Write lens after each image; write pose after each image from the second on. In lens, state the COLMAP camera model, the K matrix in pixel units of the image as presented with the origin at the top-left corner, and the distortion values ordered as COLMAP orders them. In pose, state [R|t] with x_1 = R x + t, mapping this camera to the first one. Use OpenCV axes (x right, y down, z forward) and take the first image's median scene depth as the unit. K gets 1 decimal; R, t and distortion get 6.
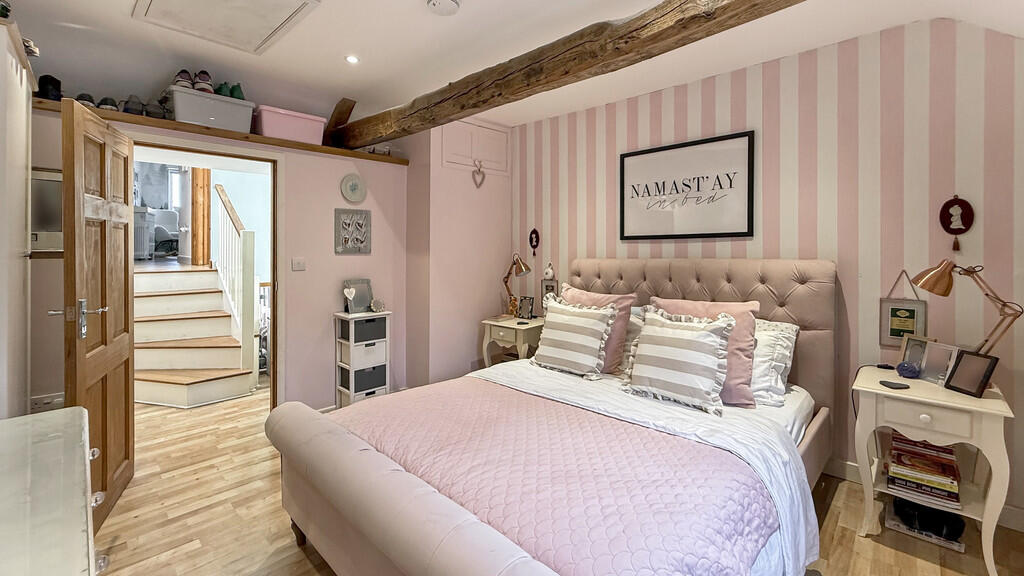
lens RADIAL K [[422.0, 0, 514.1], [0, 422.0, 300.2], [0, 0, 1]] dist [-0.000030, 0.000140]
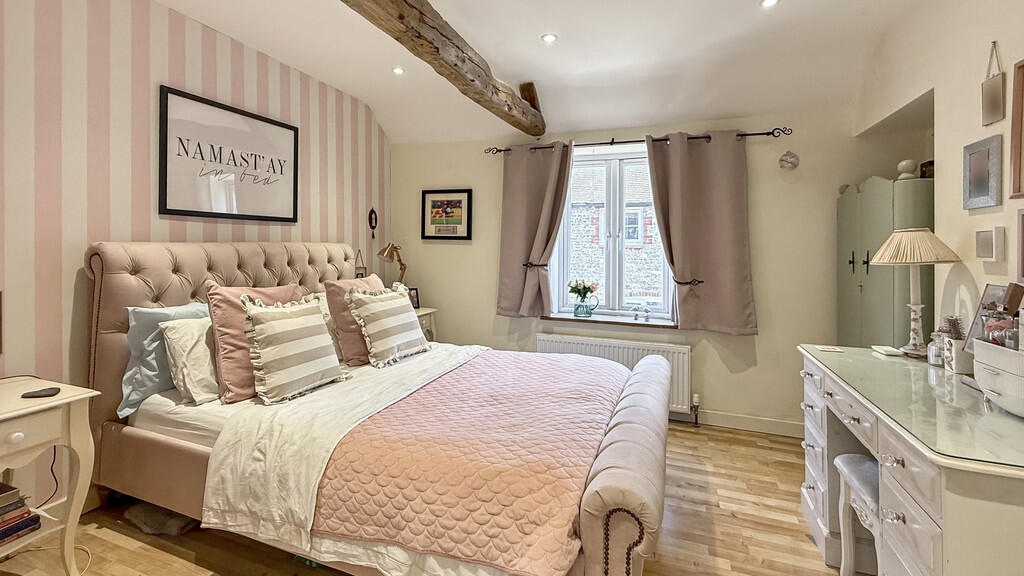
lens RADIAL K [[442.8, 0, 512.0], [0, 442.8, 288.0], [0, 0, 1]] dist [0.000248, 0.000028]
pose [[-0.393664, -0.095521, 0.914278, -0.709338], [0.088334, 0.986053, 0.141054, -0.090535], [-0.915001, 0.136290, -0.379736, 0.902766]]
